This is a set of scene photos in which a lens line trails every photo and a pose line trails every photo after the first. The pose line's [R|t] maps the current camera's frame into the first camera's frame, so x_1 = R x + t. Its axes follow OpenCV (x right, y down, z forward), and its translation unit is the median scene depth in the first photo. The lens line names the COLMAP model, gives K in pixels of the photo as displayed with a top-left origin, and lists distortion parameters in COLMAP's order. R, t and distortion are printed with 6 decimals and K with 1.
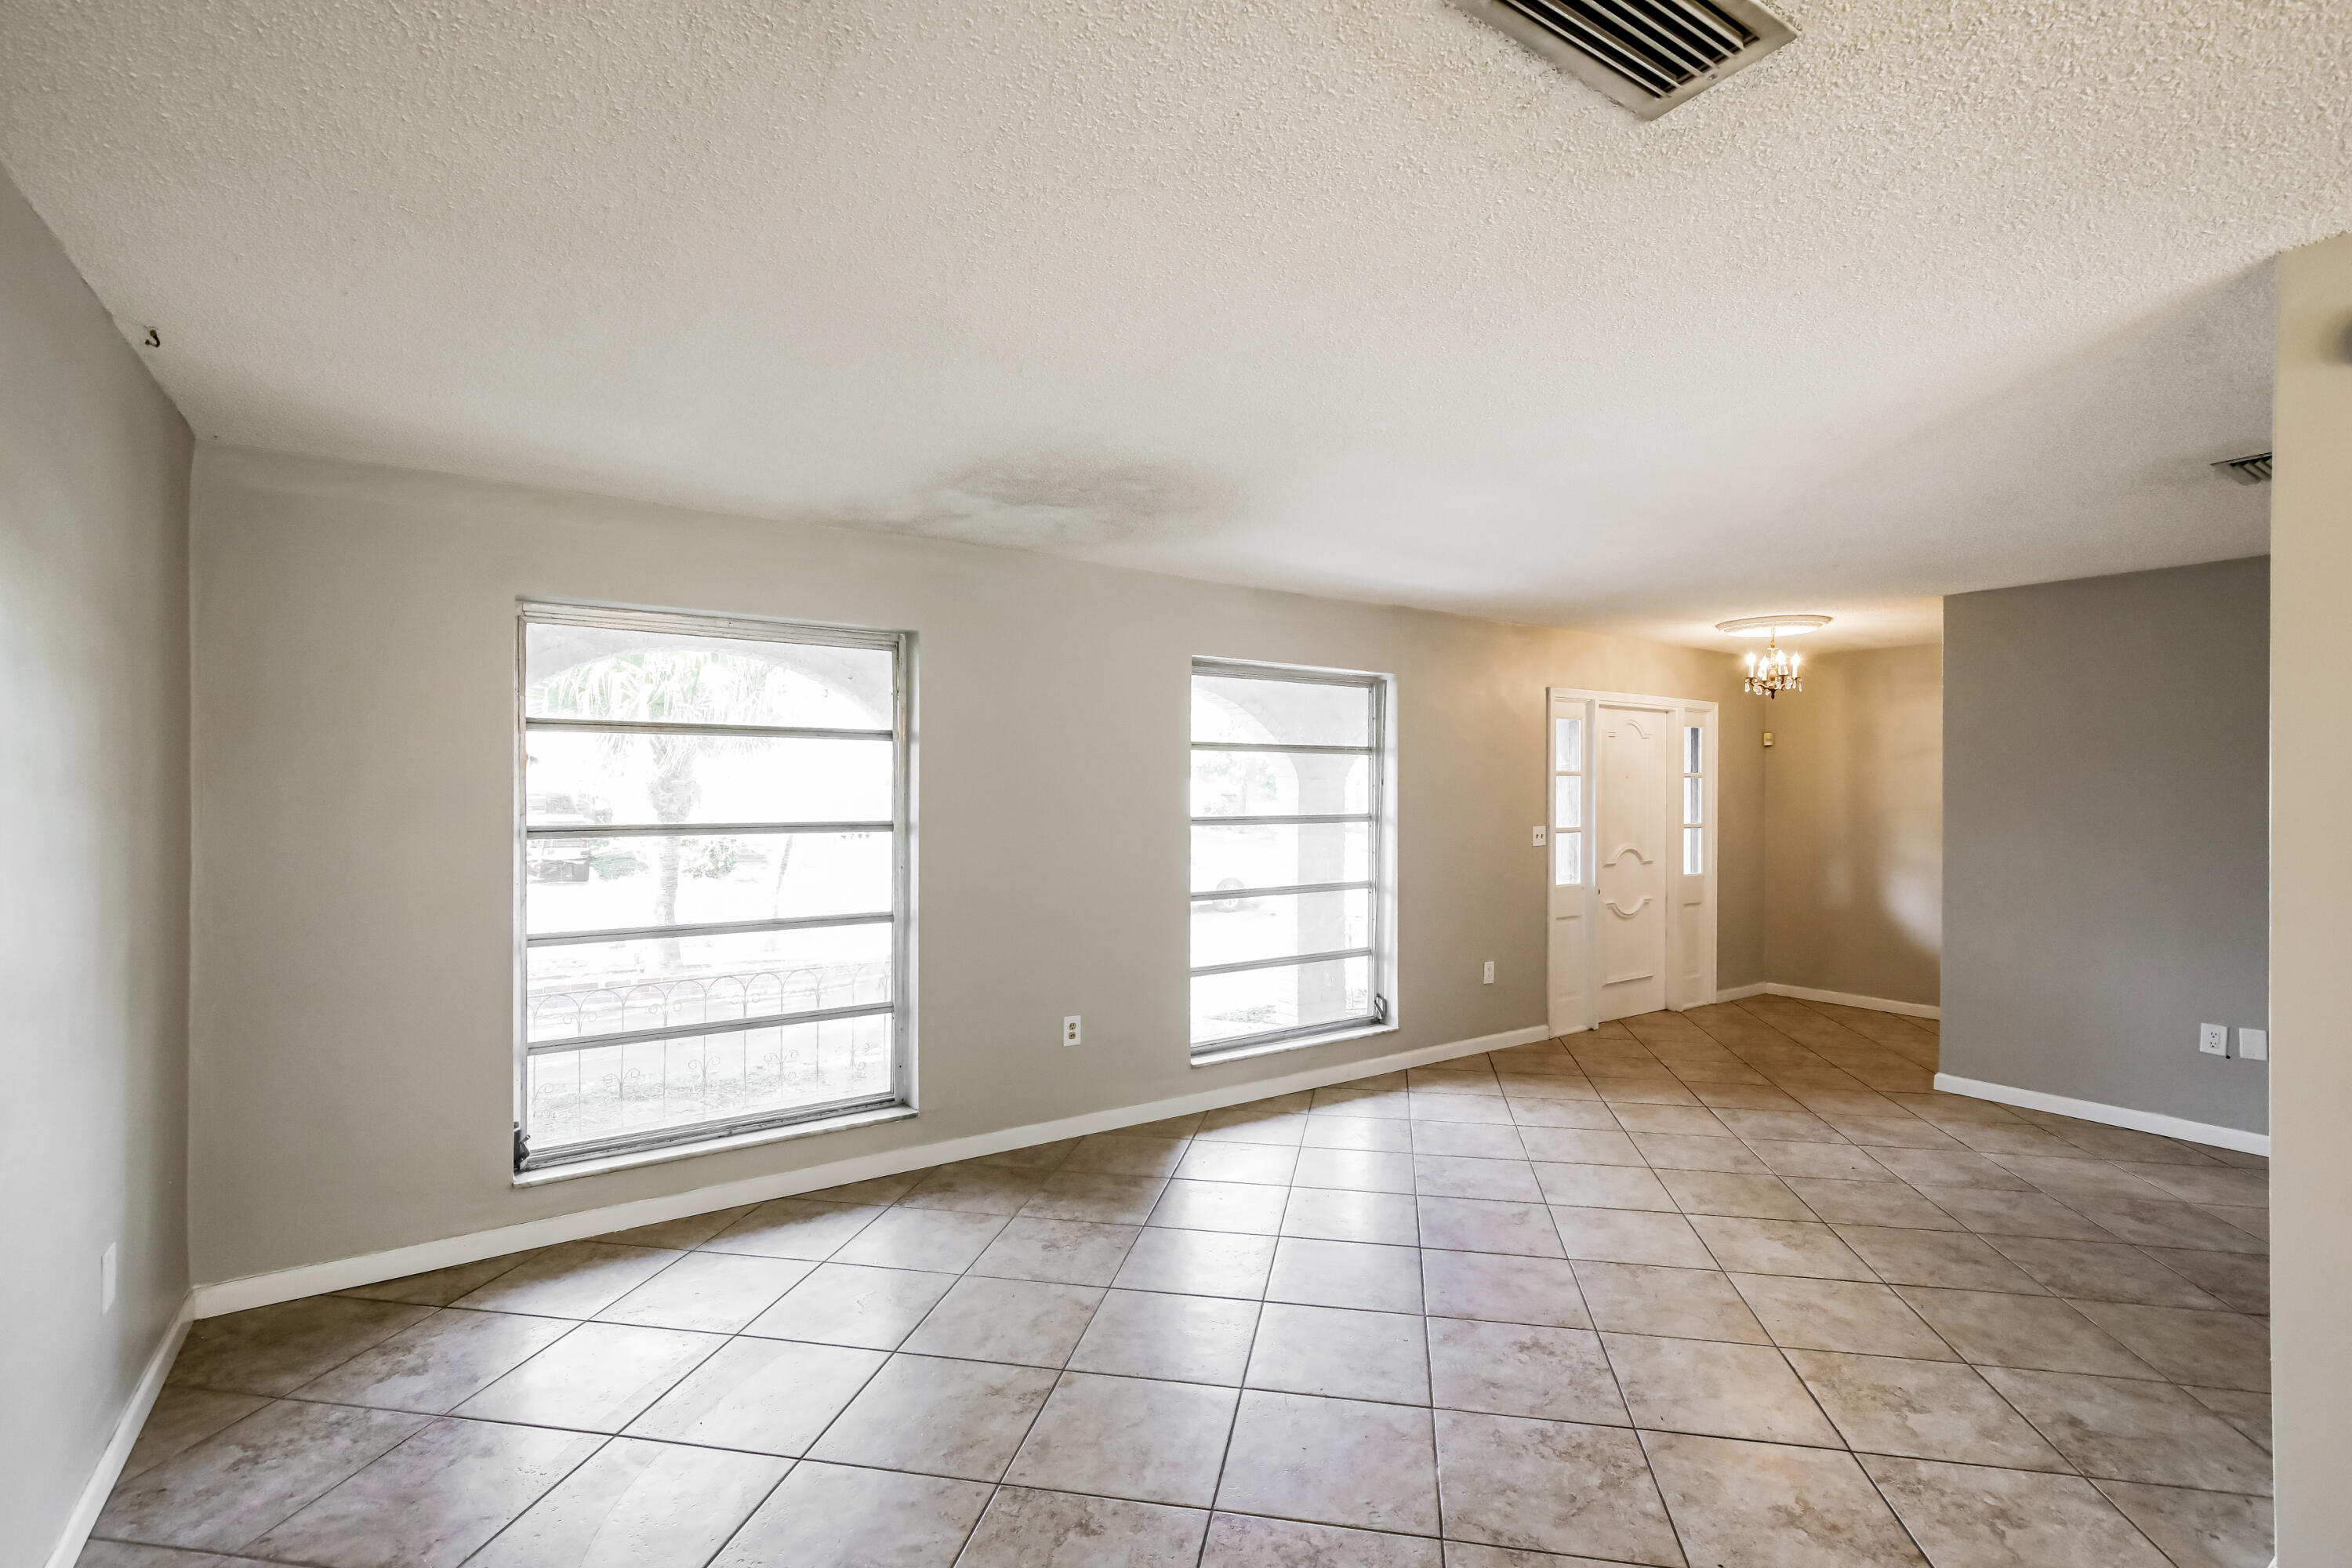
lens RADIAL K [[1069.8, 0, 1186.5], [0, 1069.8, 784.0], [0, 0, 1]] dist [-0.029491, 0.009807]
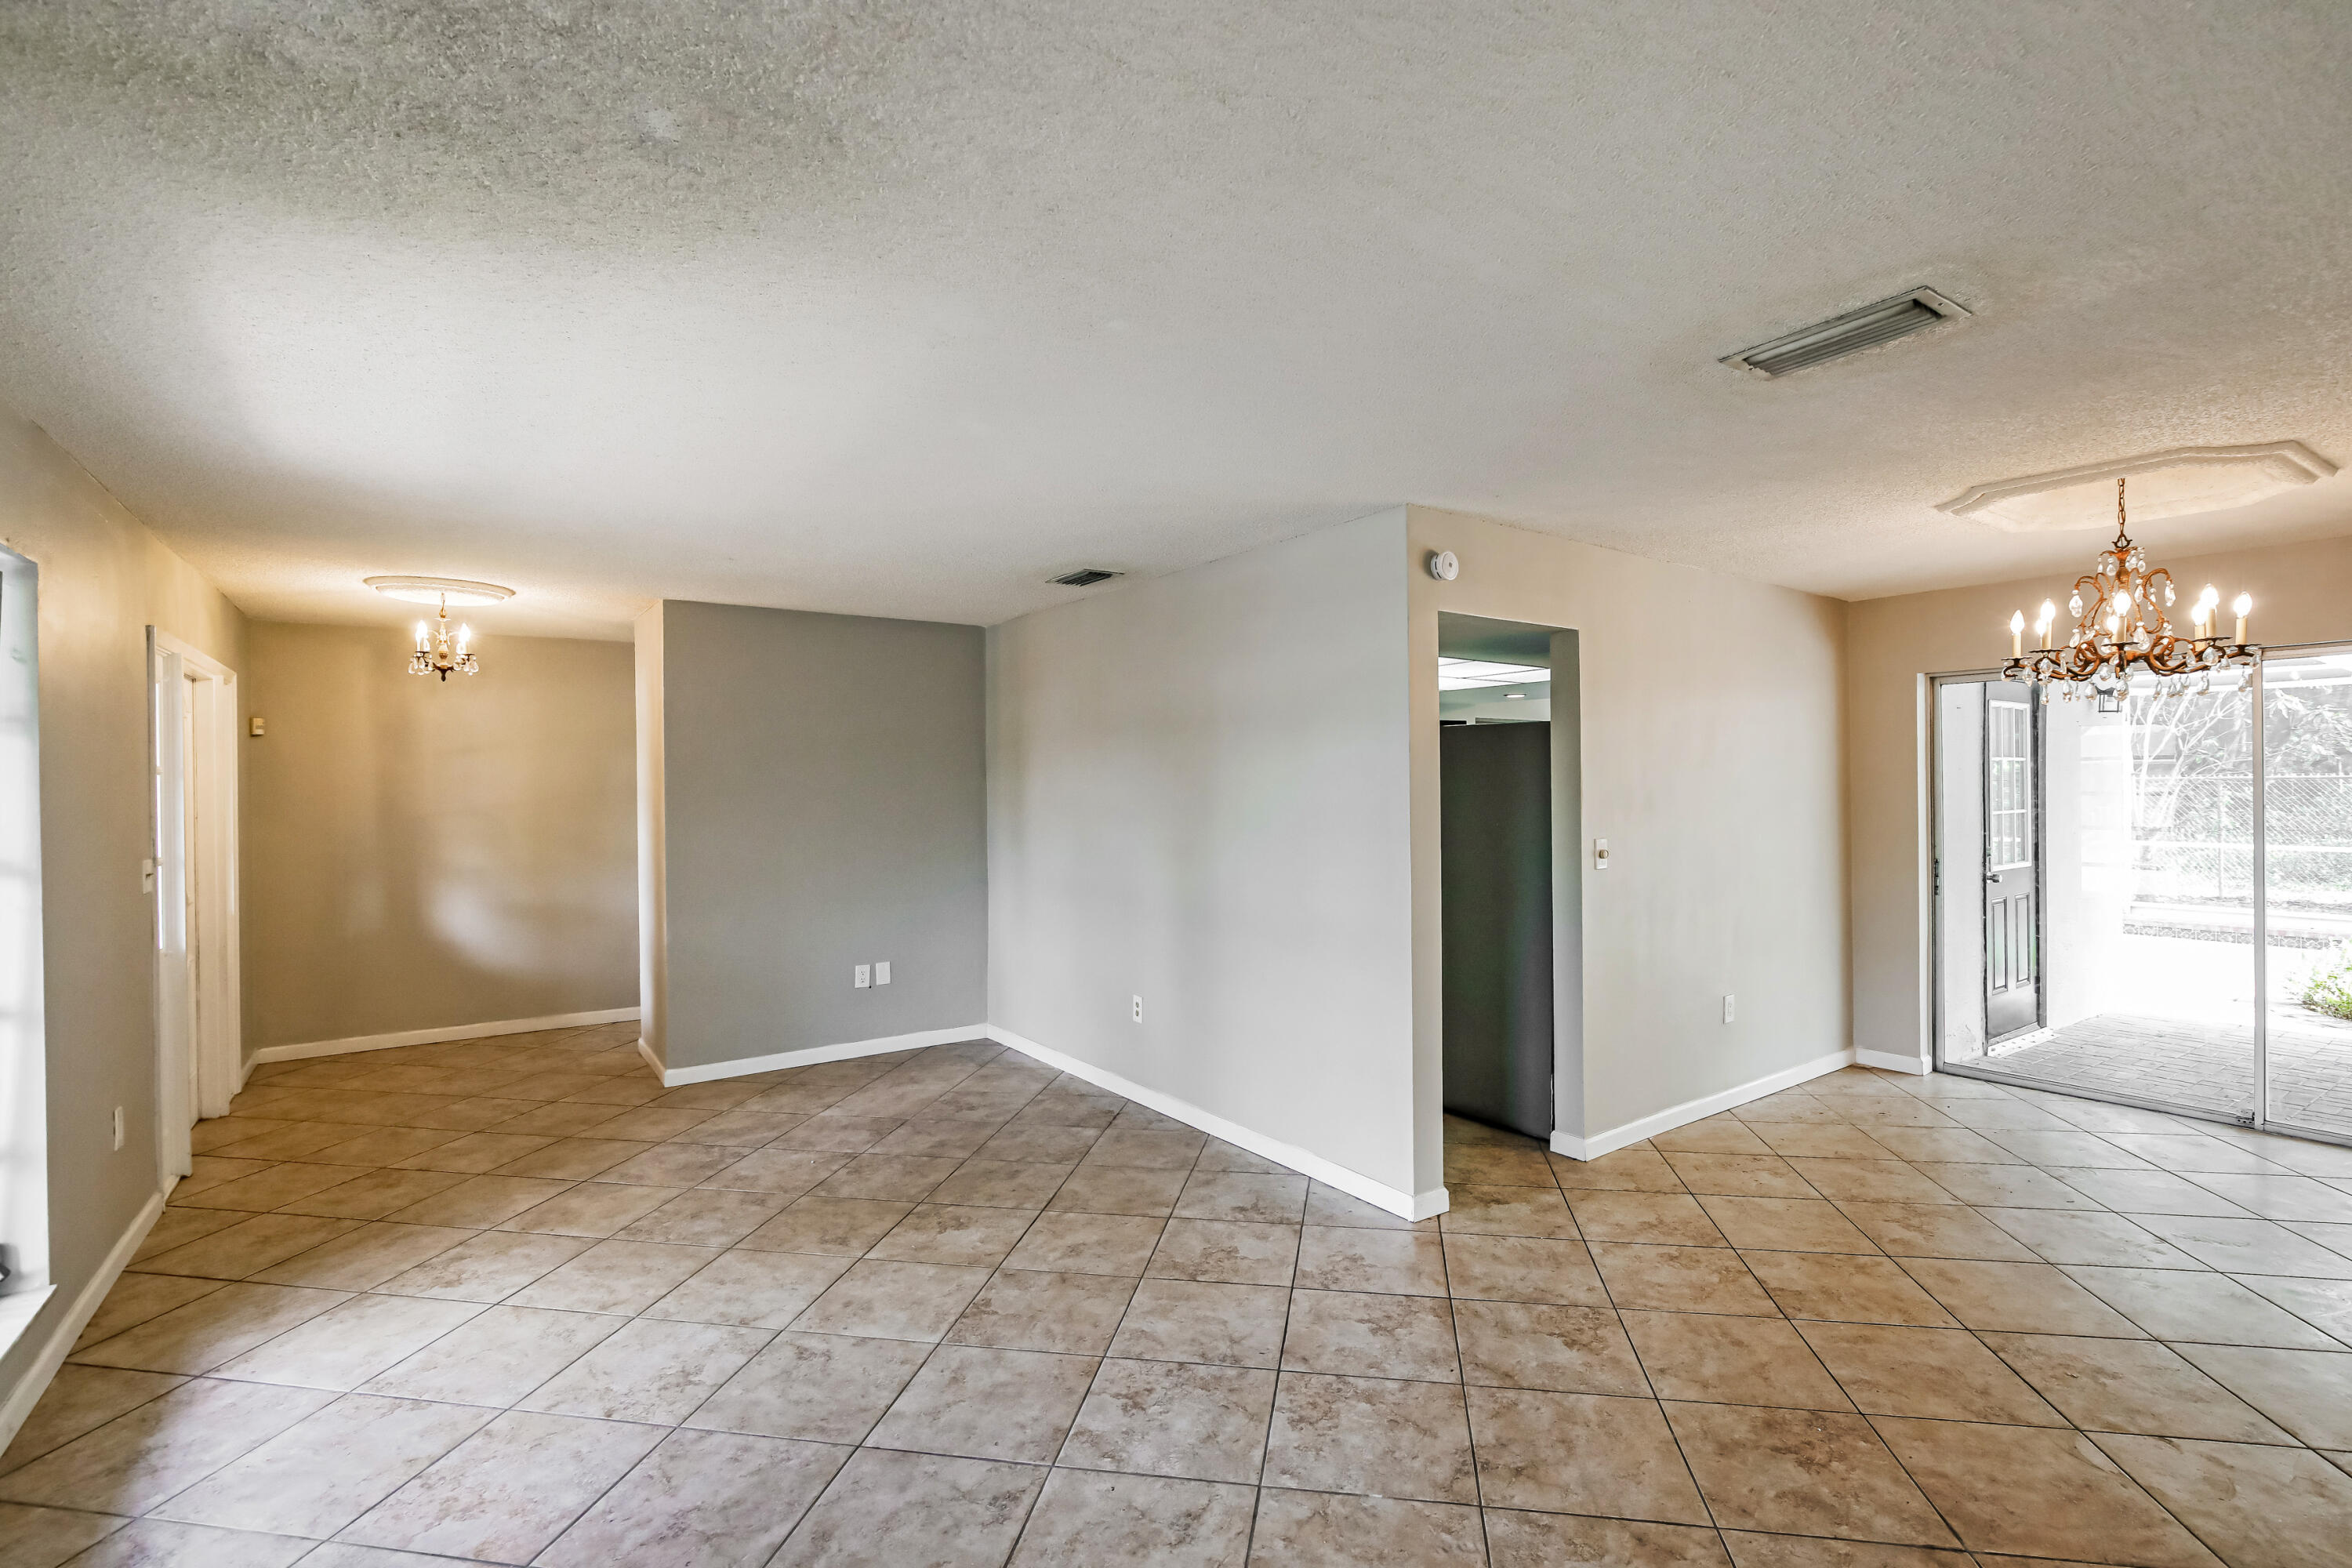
lens RADIAL K [[1069.8, 0, 1186.5], [0, 1069.8, 784.0], [0, 0, 1]] dist [-0.029491, 0.009807]
pose [[-0.029638, -0.002844, 0.999557, -0.396551], [0.002826, 0.999992, 0.002929, -0.003261], [-0.999557, 0.002912, -0.029630, 0.659327]]
